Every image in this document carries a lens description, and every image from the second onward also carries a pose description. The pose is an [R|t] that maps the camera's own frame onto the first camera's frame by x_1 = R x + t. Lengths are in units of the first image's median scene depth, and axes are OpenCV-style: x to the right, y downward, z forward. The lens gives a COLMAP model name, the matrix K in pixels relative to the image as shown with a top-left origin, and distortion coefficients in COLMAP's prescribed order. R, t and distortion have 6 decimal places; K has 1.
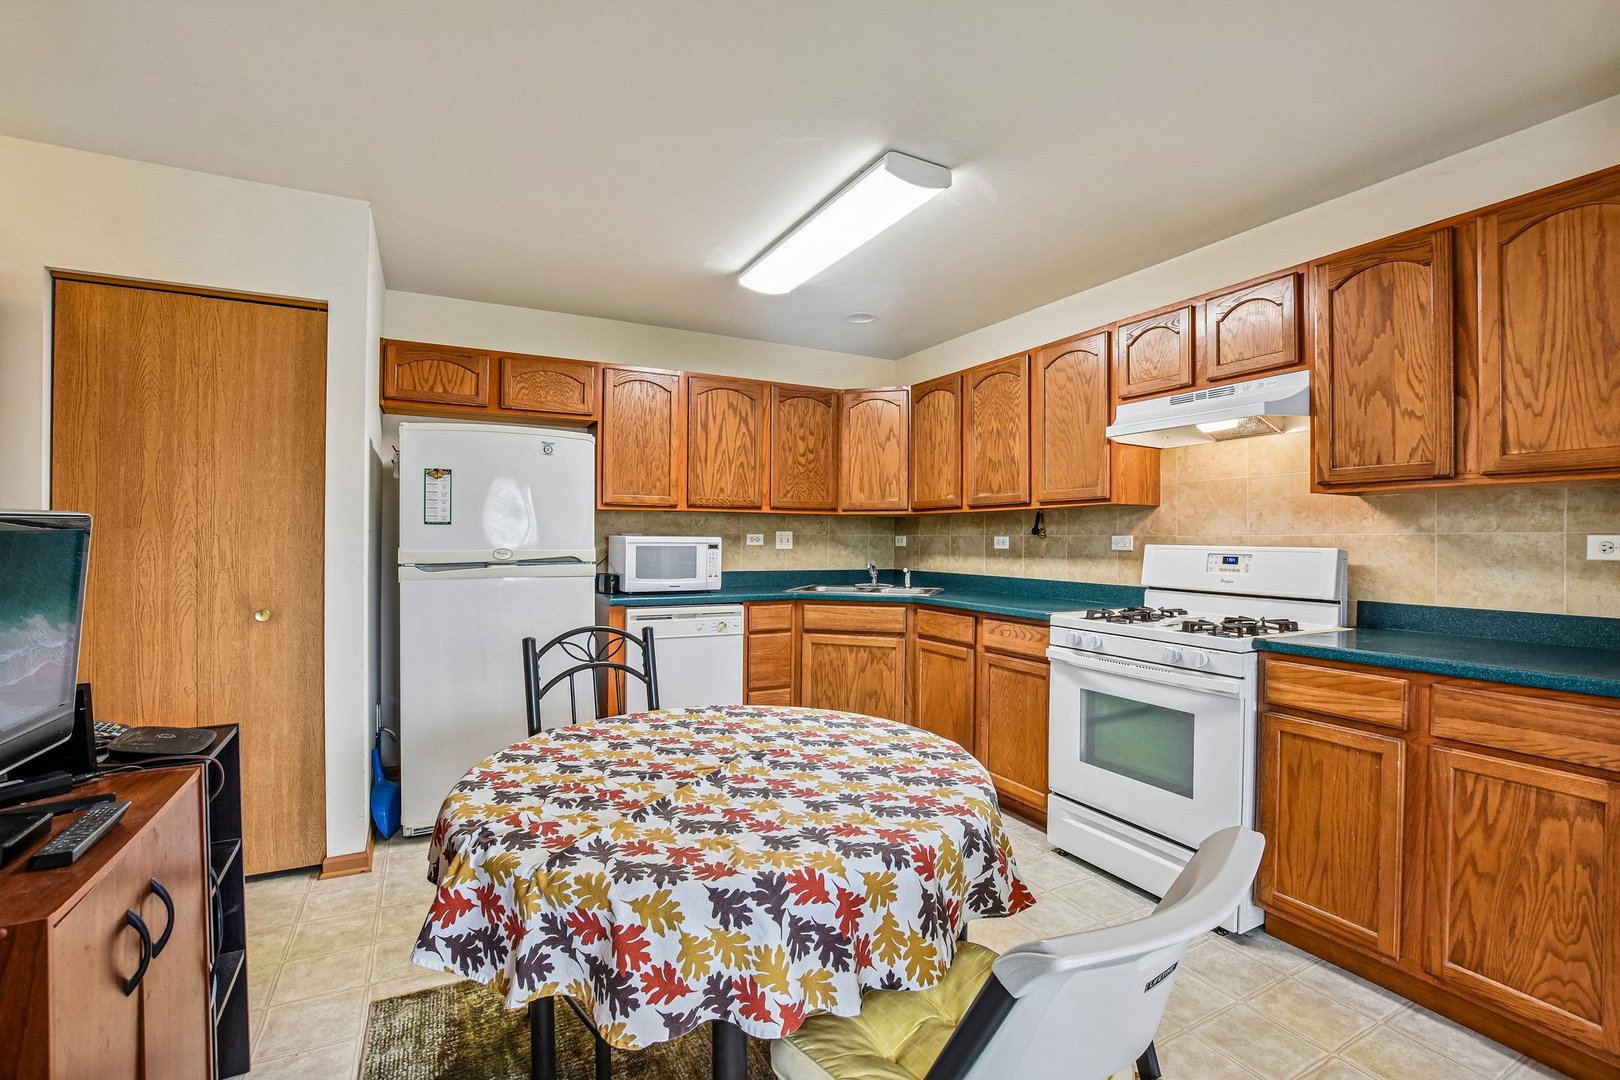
lens RADIAL K [[710.3, 0, 791.2], [0, 710.3, 530.4], [0, 0, 1]] dist [-0.031401, 0.005733]
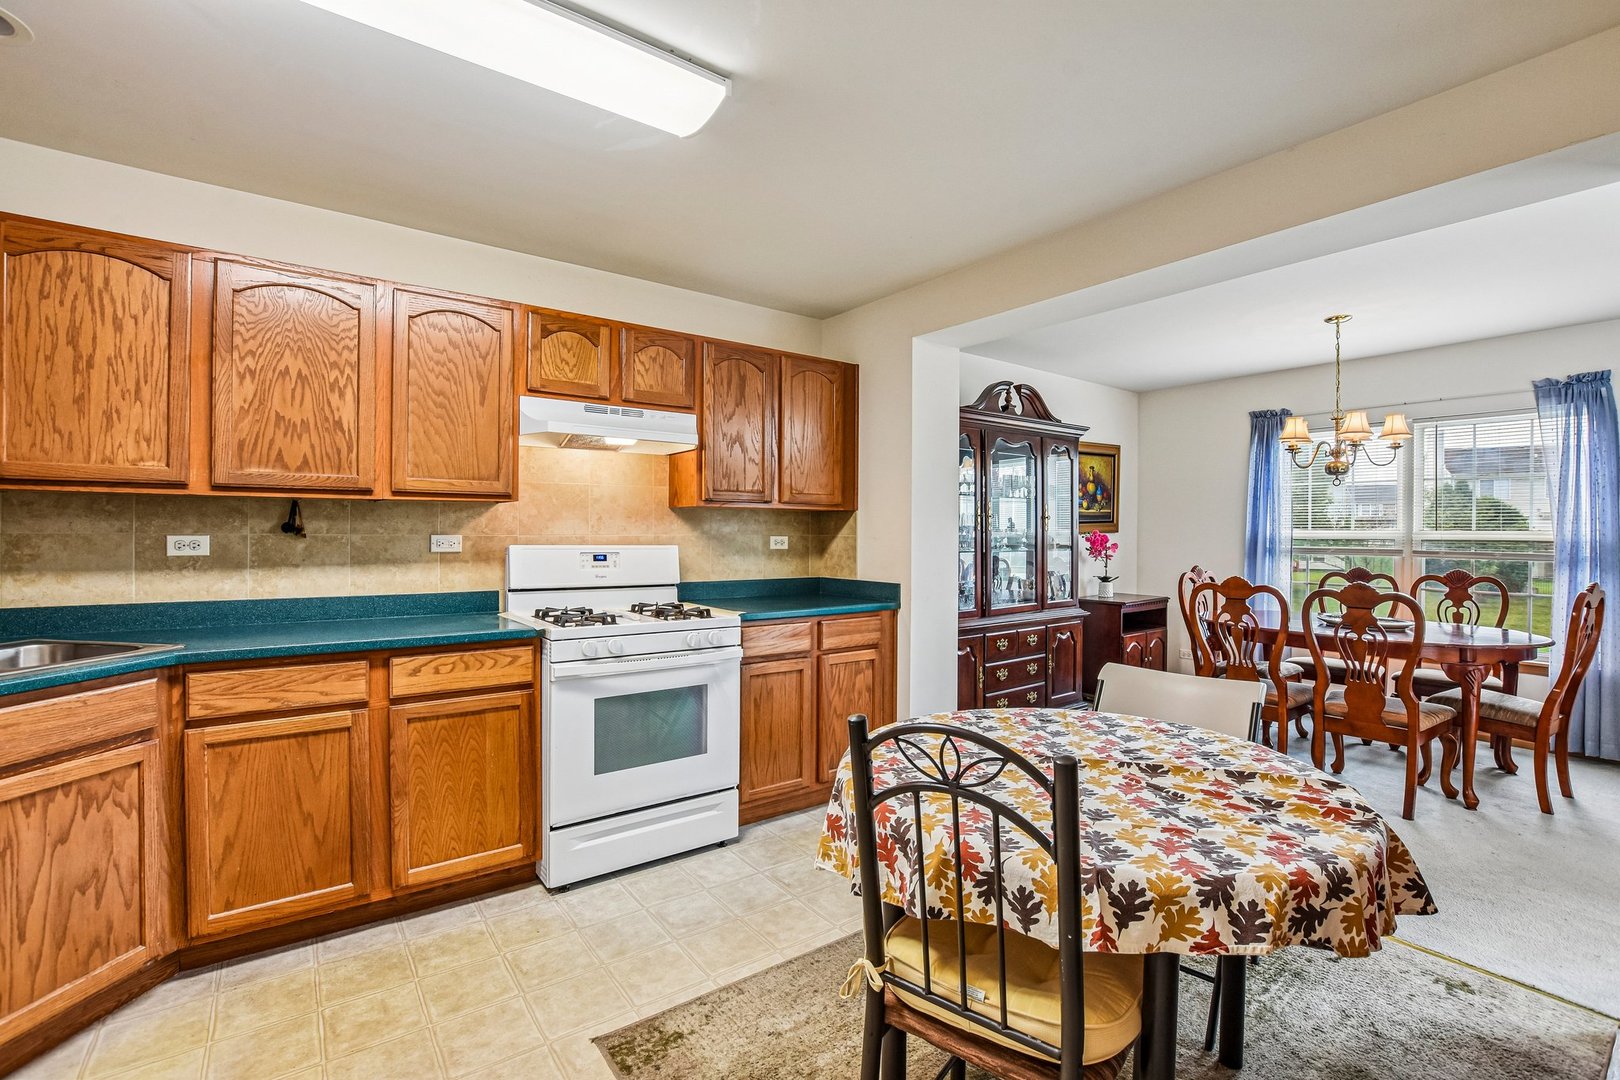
lens RADIAL K [[710.3, 0, 791.2], [0, 710.3, 530.4], [0, 0, 1]] dist [-0.031401, 0.005733]
pose [[-0.147163, -0.005819, 0.989095, -0.483674], [-0.018804, 0.999818, 0.003084, -0.009696], [-0.988934, -0.018145, -0.147245, 0.751945]]
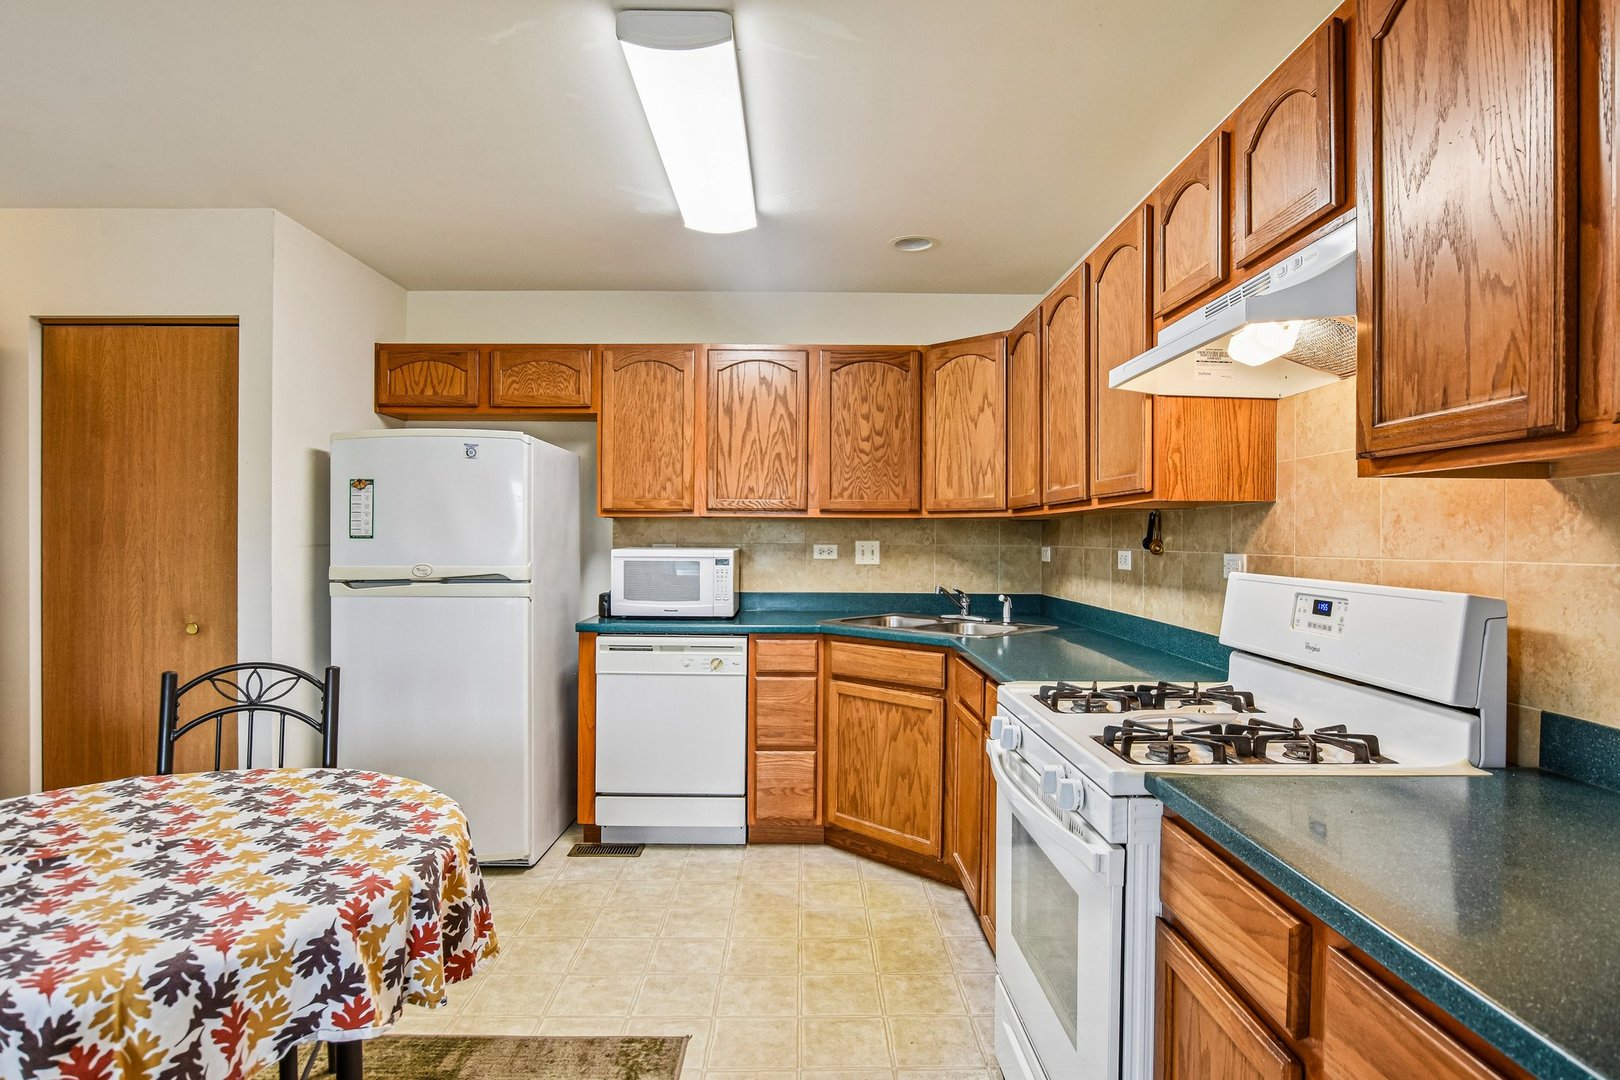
lens RADIAL K [[851.8, 0, 785.0], [0, 851.8, 536.3], [0, 0, 1]] dist [-0.015427, 0.000627]
pose [[0.892515, -0.002210, -0.451013, 0.482065], [0.005300, 0.999970, 0.005588, -0.013581], [0.450987, -0.007378, 0.892500, 0.230375]]
